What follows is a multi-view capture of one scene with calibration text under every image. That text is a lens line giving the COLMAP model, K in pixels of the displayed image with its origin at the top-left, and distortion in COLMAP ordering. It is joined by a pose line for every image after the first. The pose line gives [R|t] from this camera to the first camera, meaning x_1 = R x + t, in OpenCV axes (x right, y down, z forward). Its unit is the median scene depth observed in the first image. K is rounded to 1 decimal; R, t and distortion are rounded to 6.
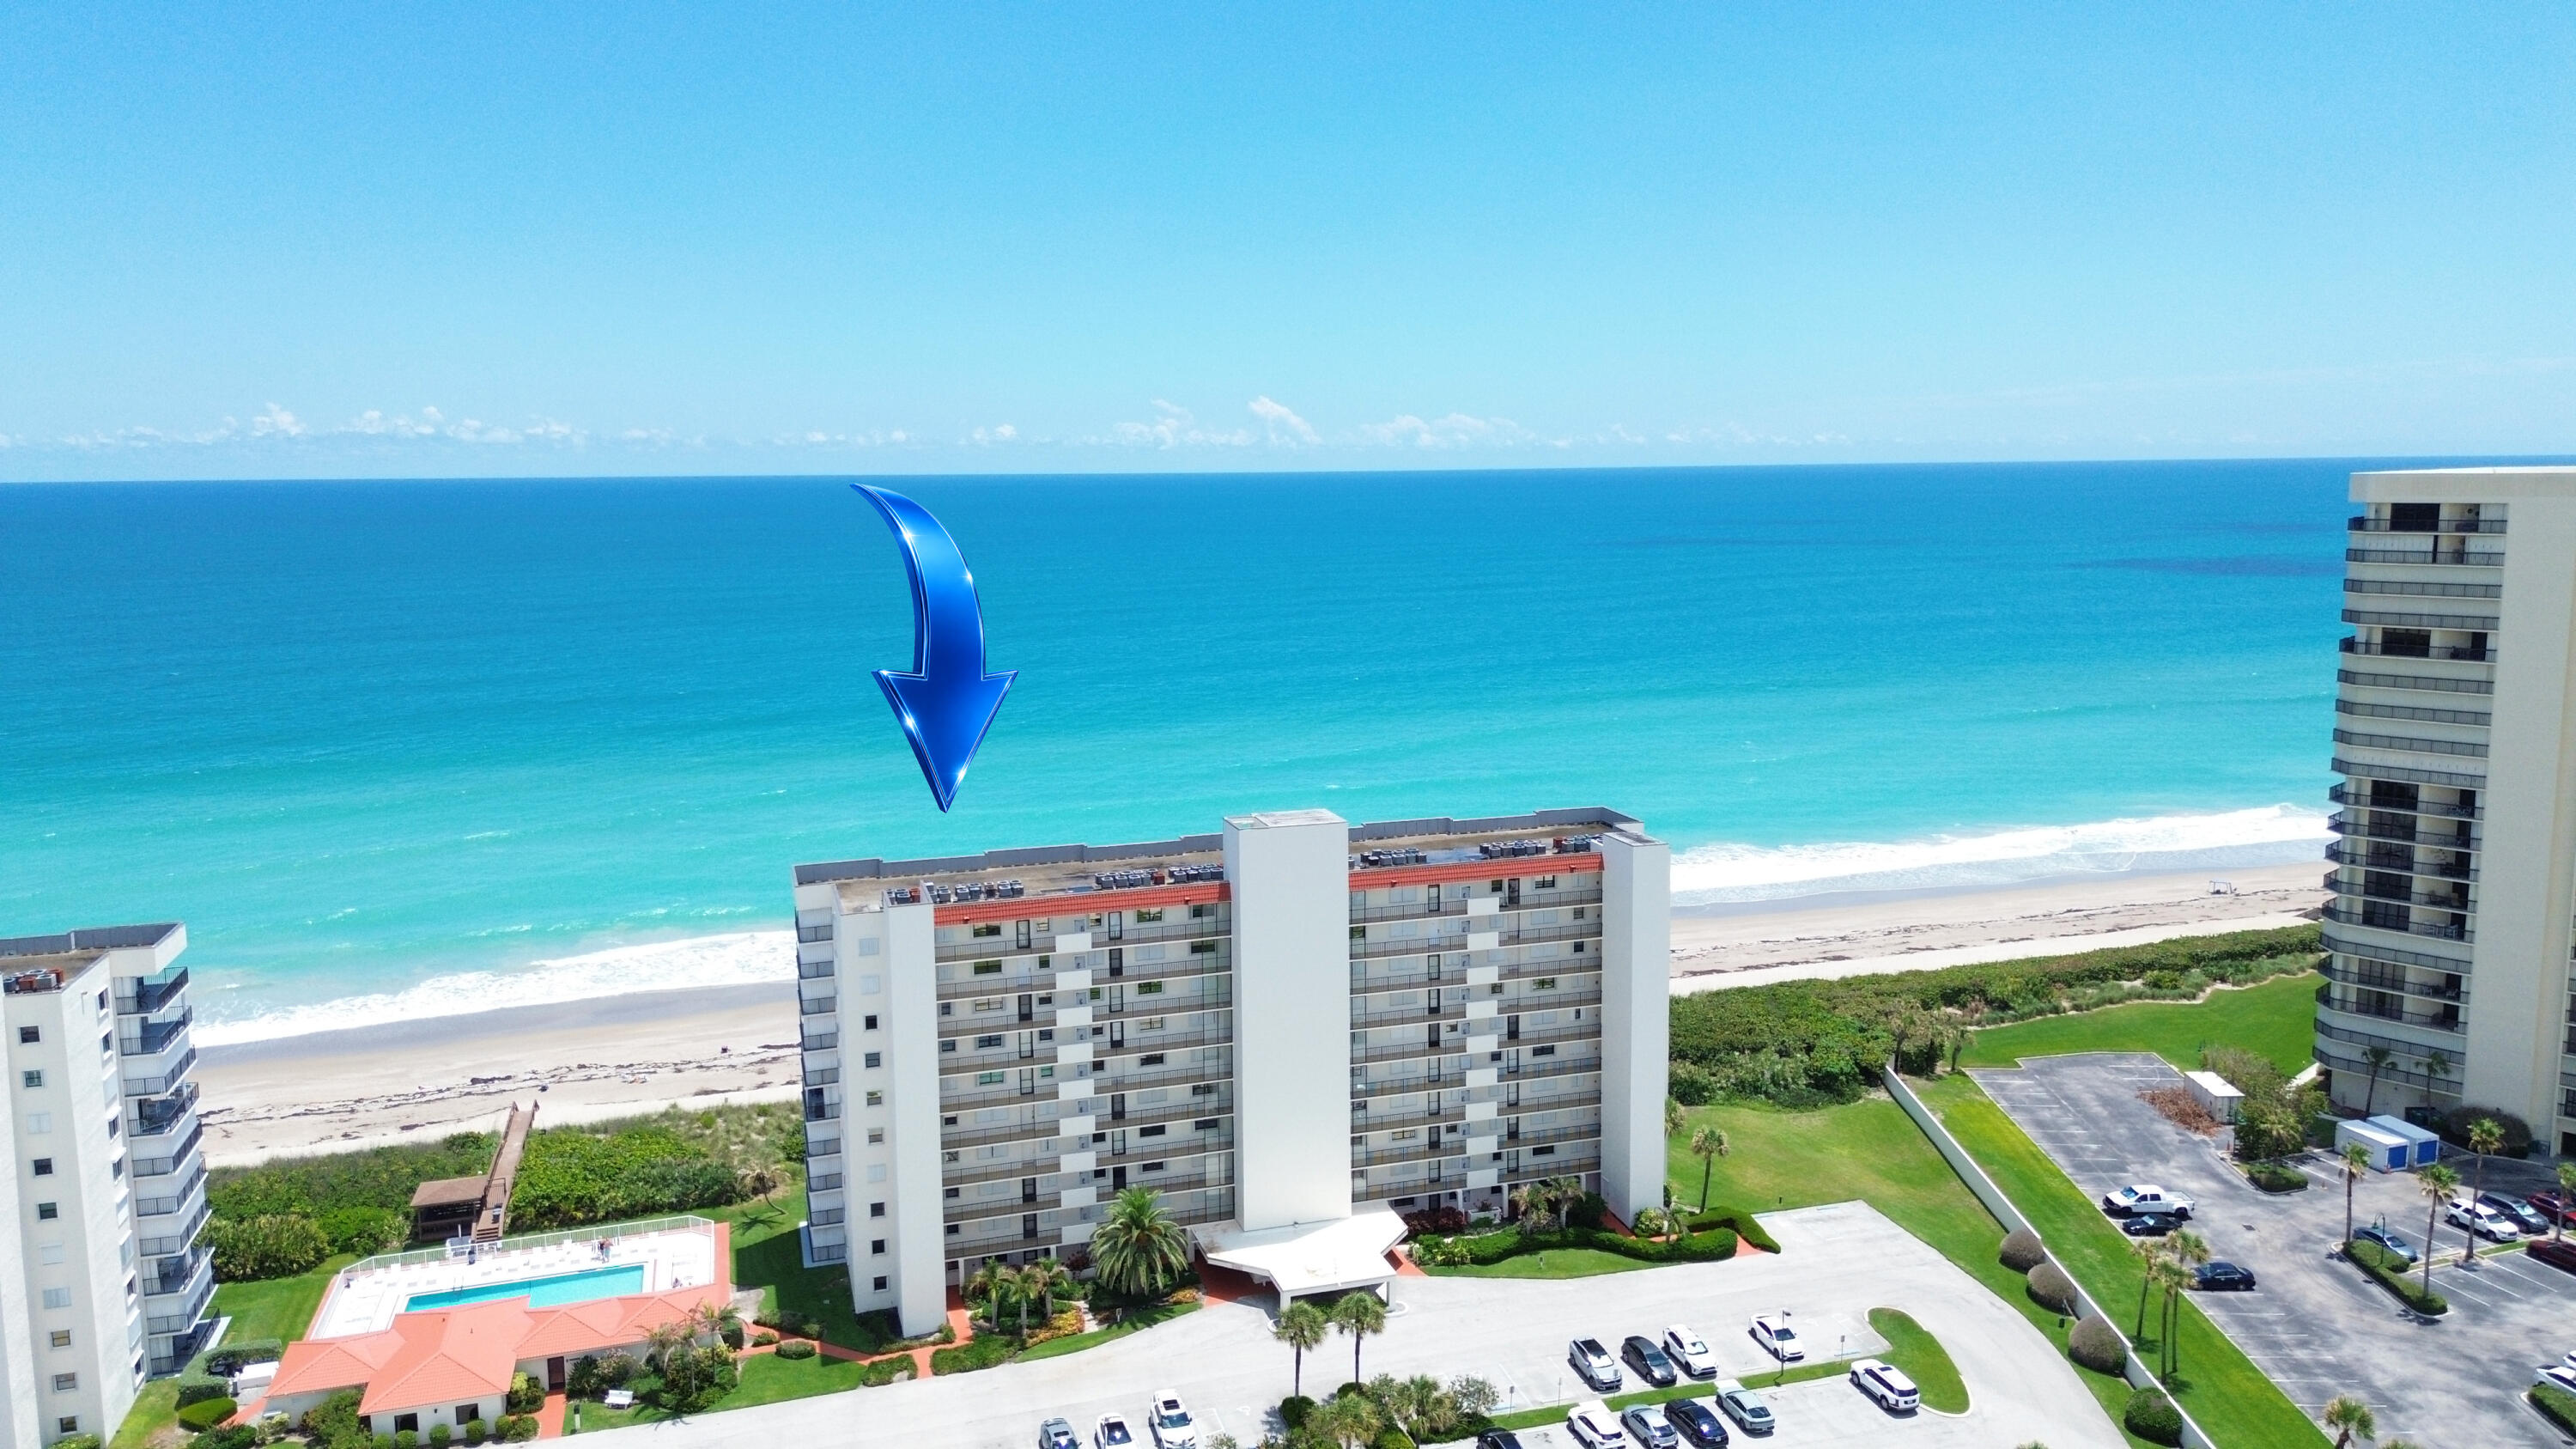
lens RADIAL K [[1826.3, 0, 1291.2], [0, 1826.3, 717.6], [0, 0, 1]] dist [0.065349, -0.058287]
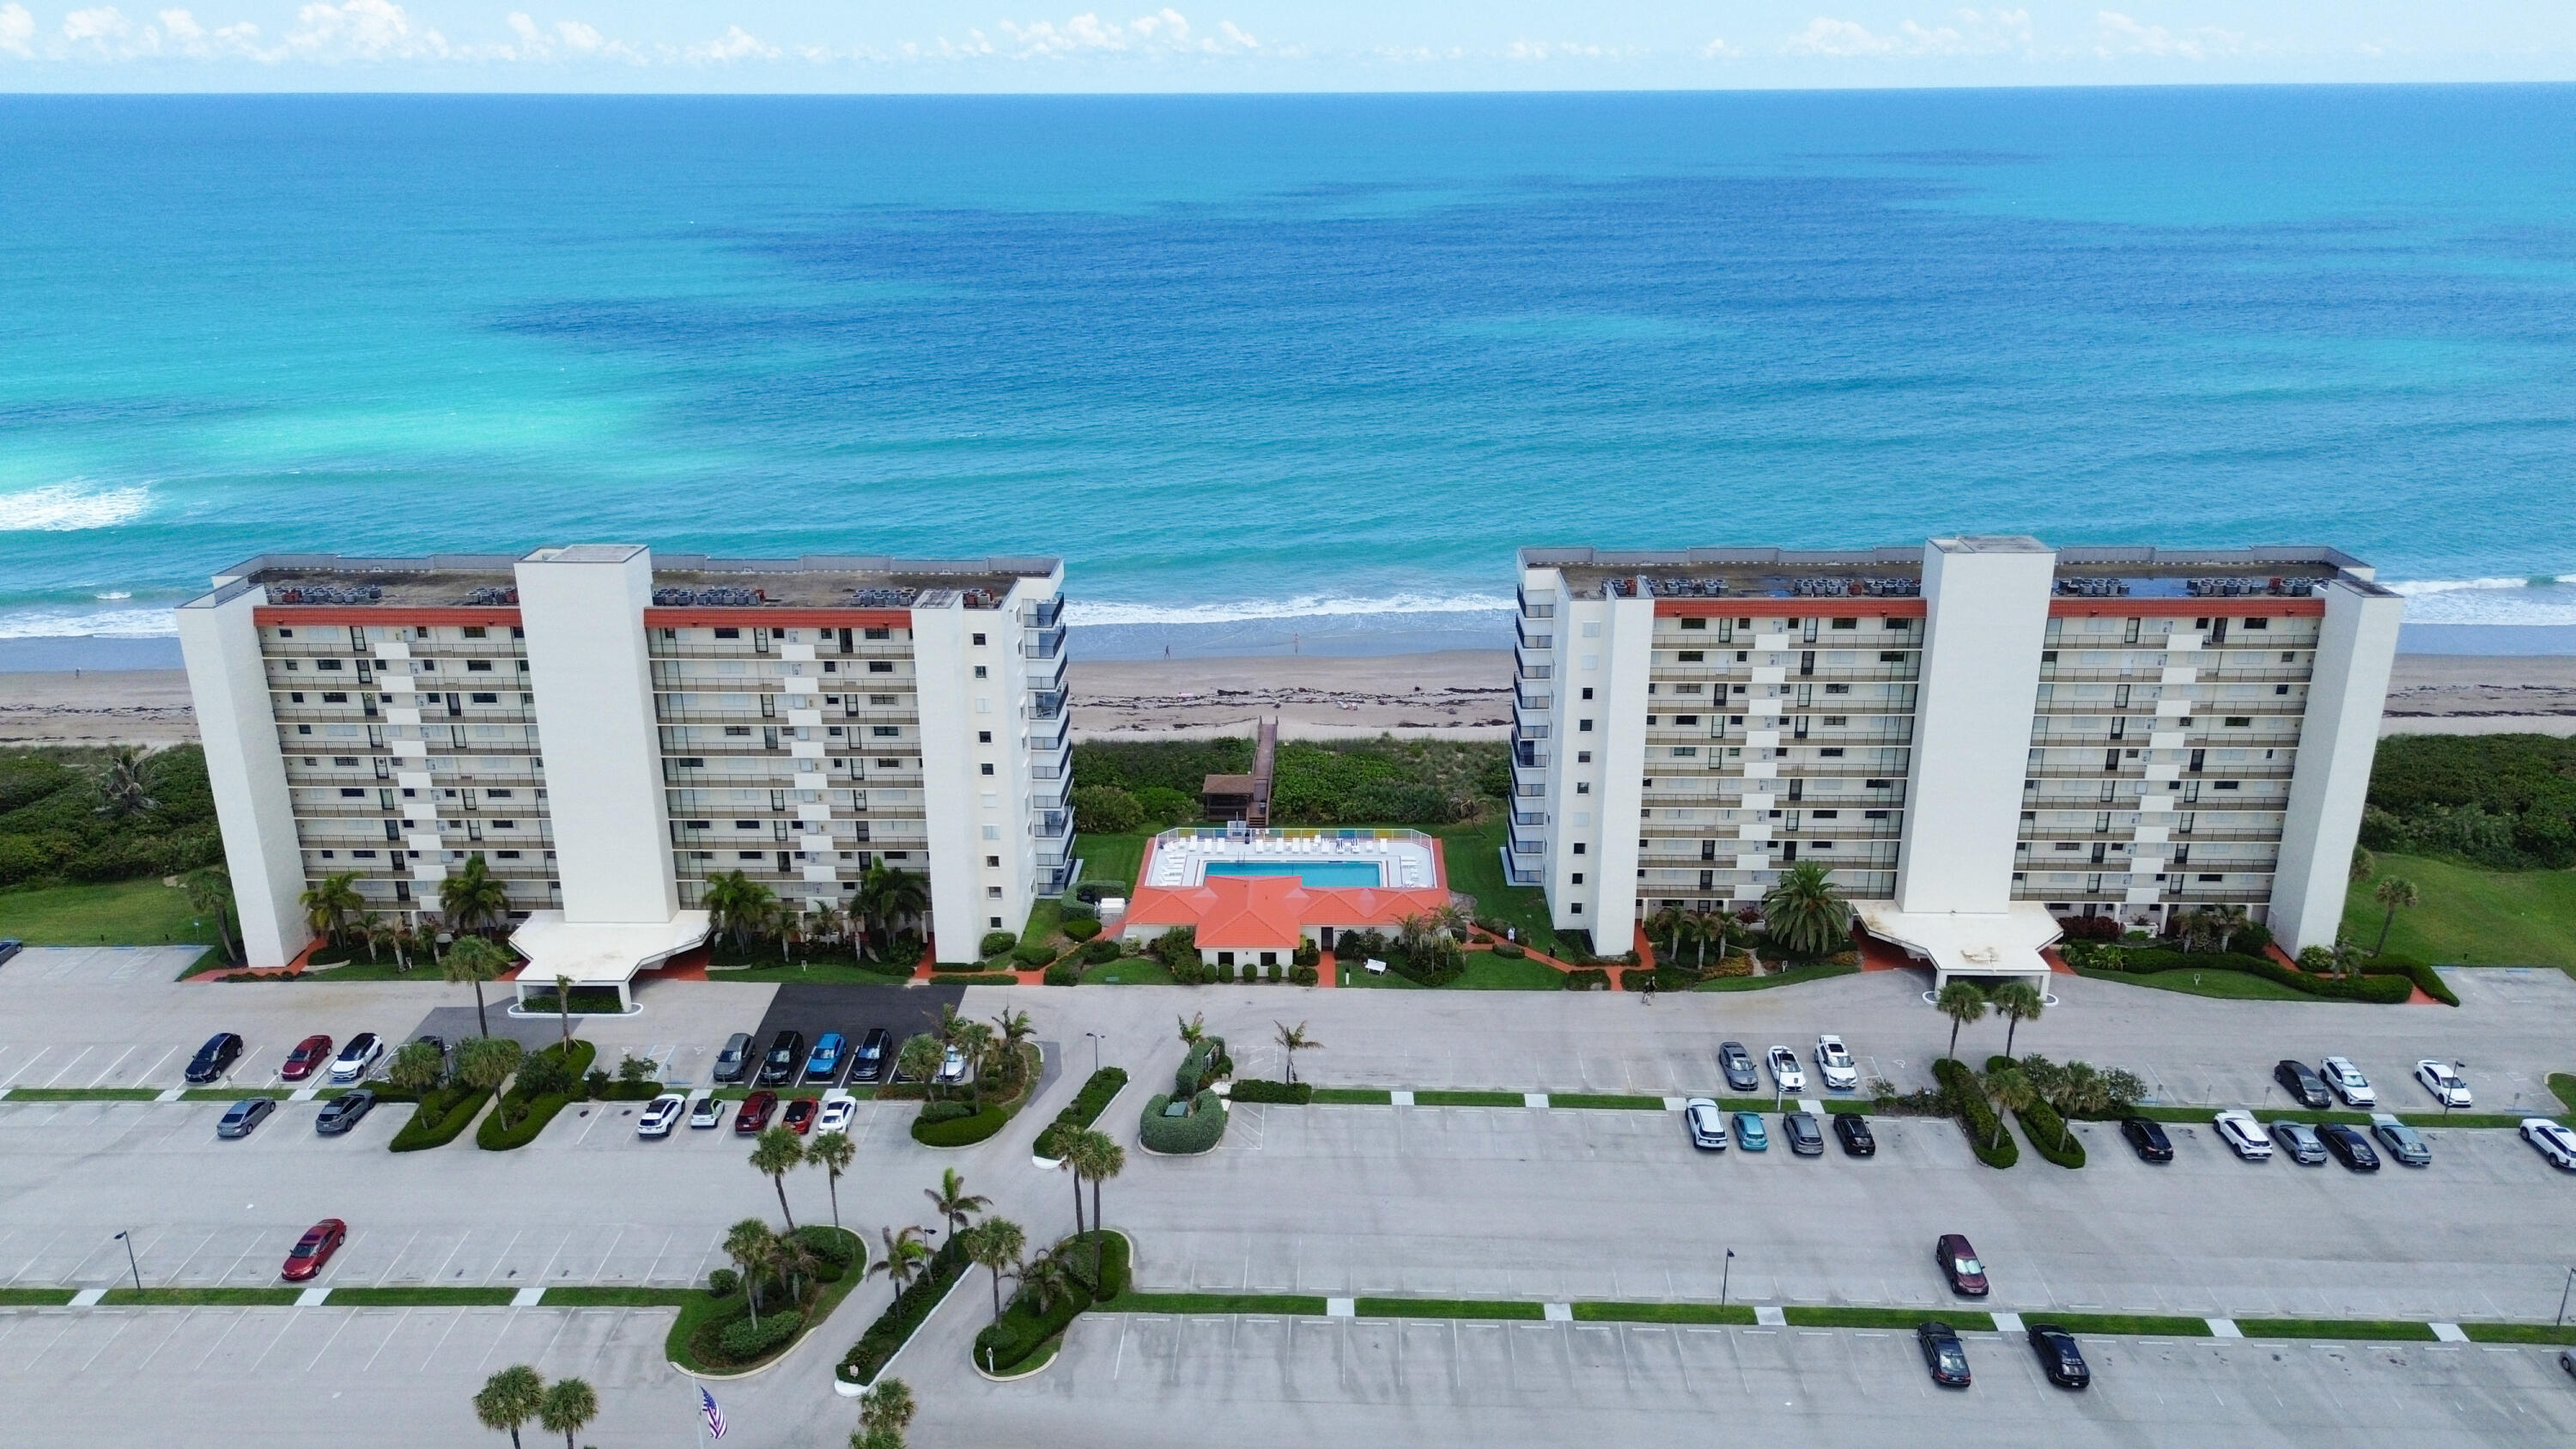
lens RADIAL K [[1826.3, 0, 1291.2], [0, 1826.3, 717.6], [0, 0, 1]] dist [0.065349, -0.058287]
pose [[0.947843, 0.110267, -0.299055, -0.055530], [-0.049601, 0.977850, 0.203344, -0.041385], [0.314854, -0.177905, 0.932318, -0.127736]]
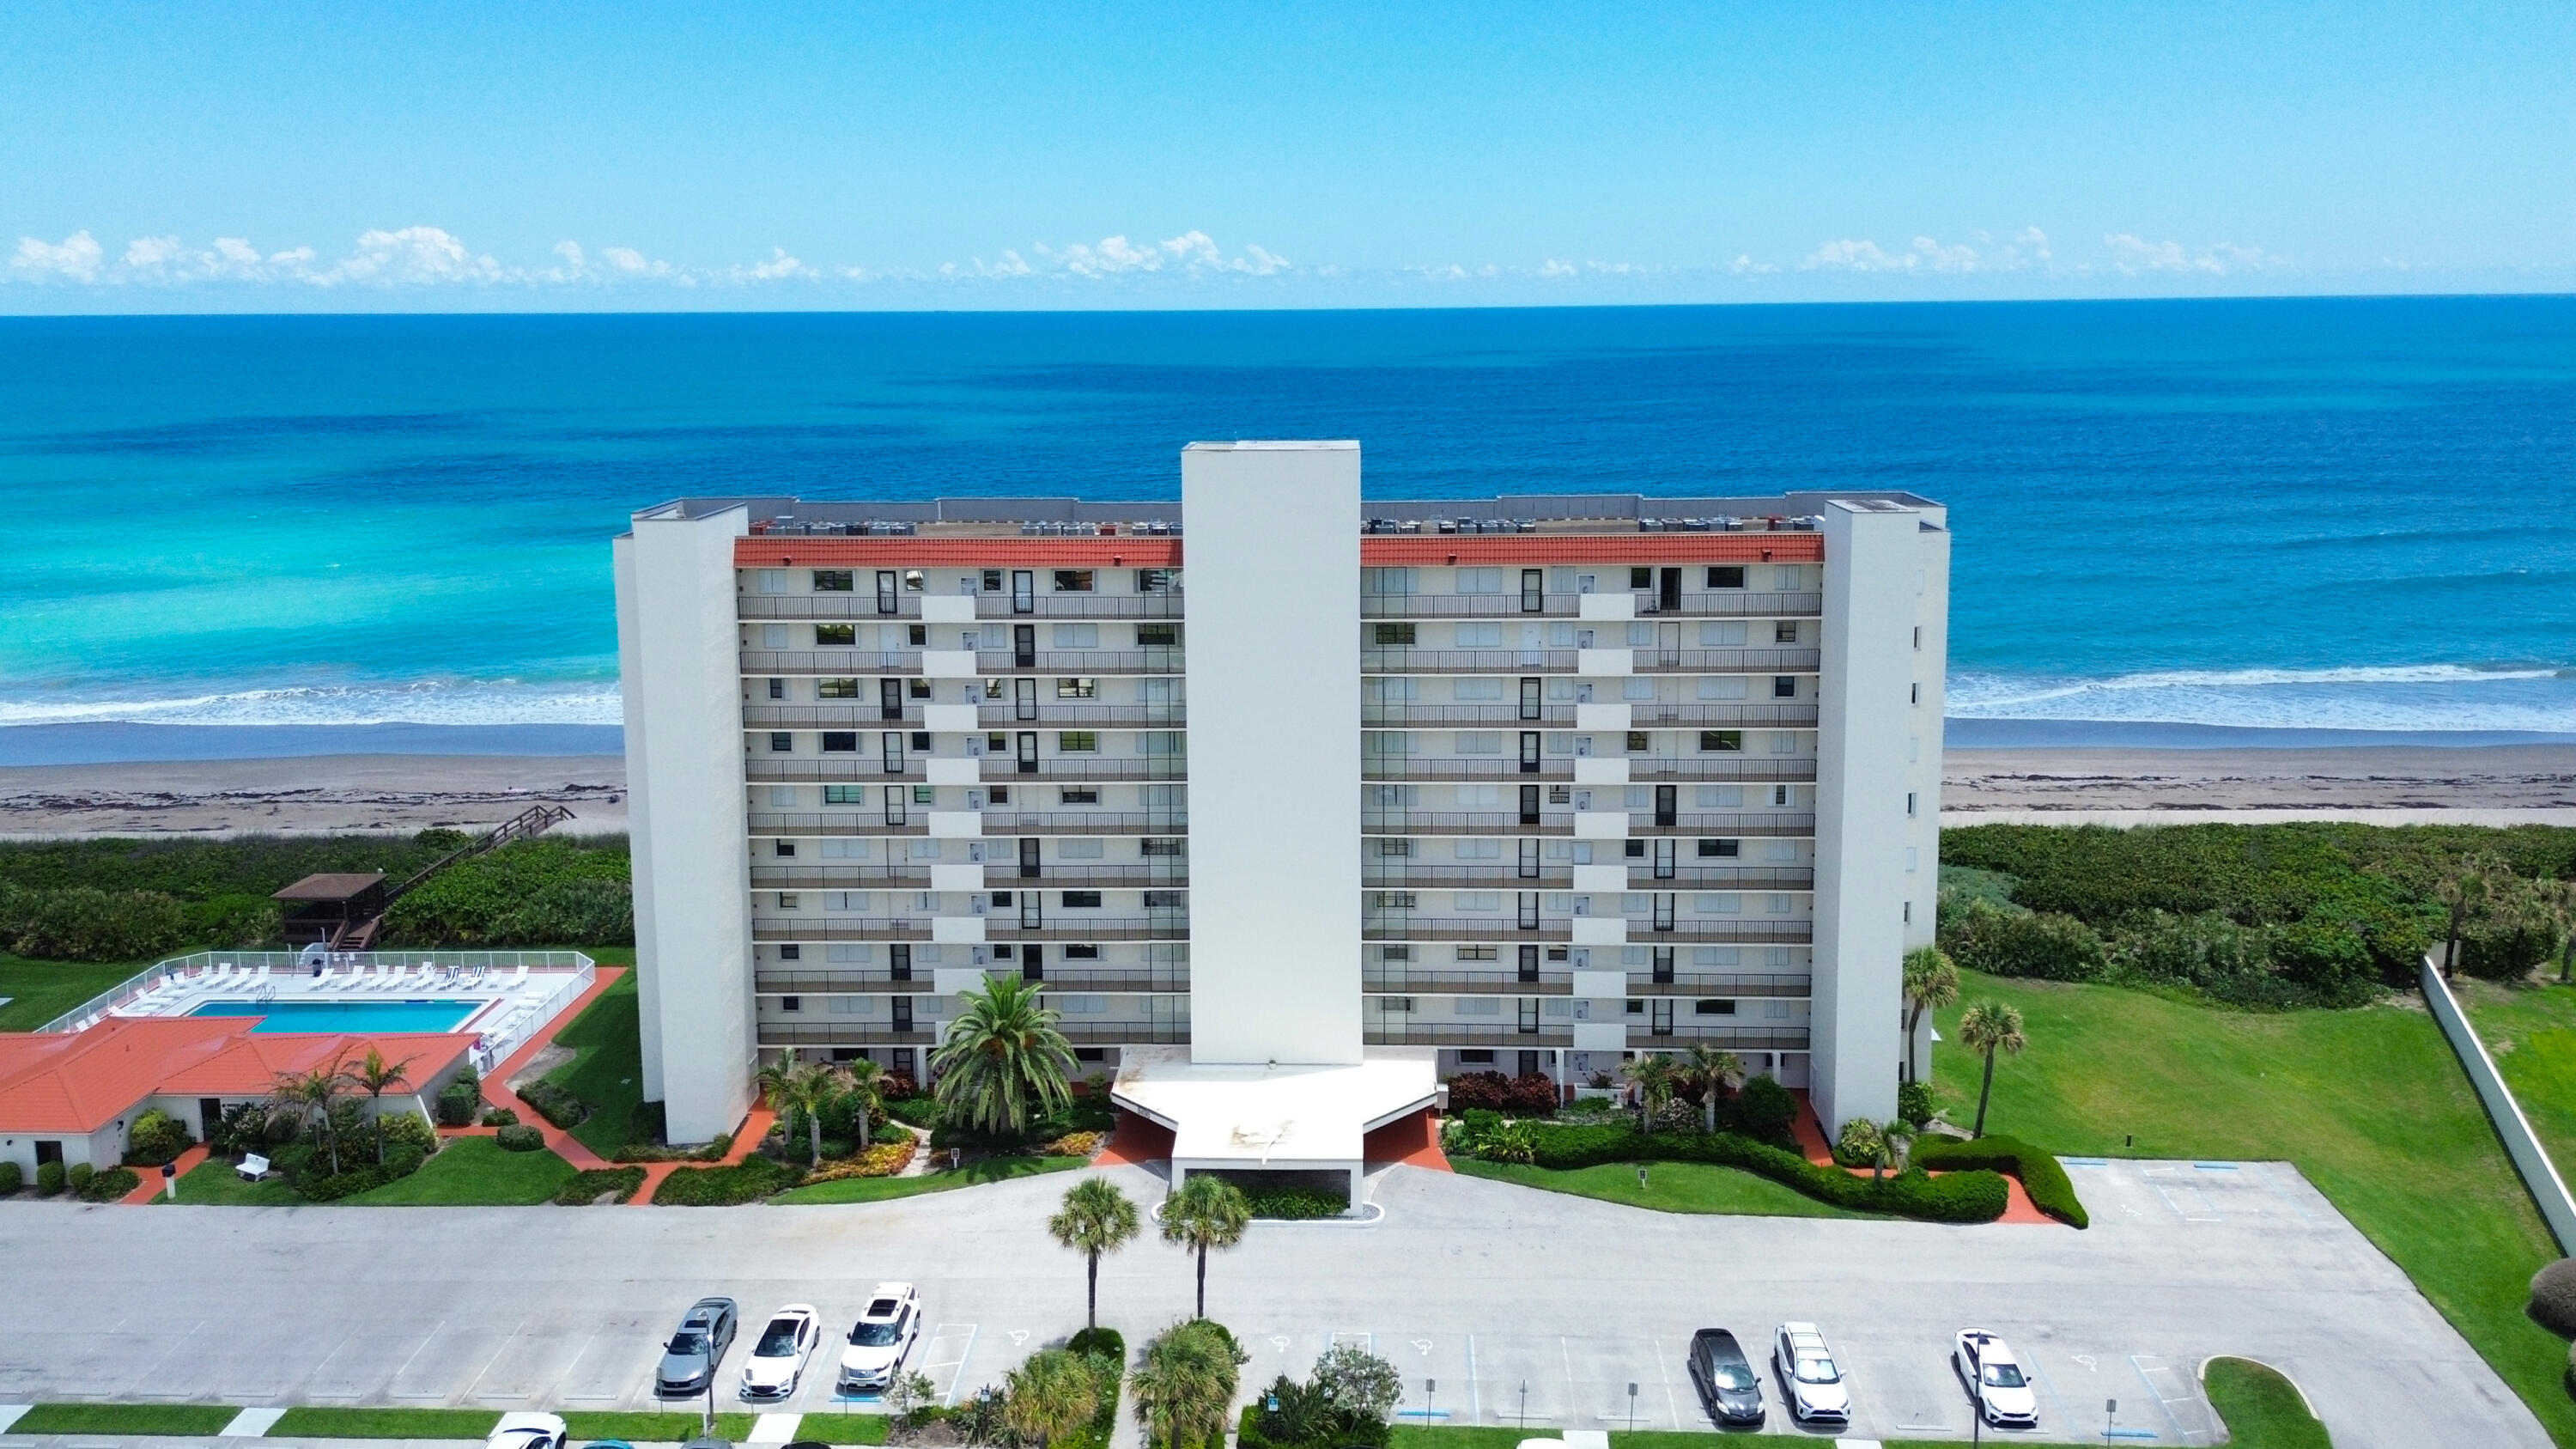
lens RADIAL K [[1890.2, 0, 1286.1], [0, 1890.2, 589.7], [0, 0, 1]] dist [0.060225, -0.045960]
pose [[0.944099, 0.053011, -0.325372, 0.216729], [-0.046066, 0.998517, 0.029017, 0.086443], [0.326428, -0.012407, 0.945141, 0.360368]]
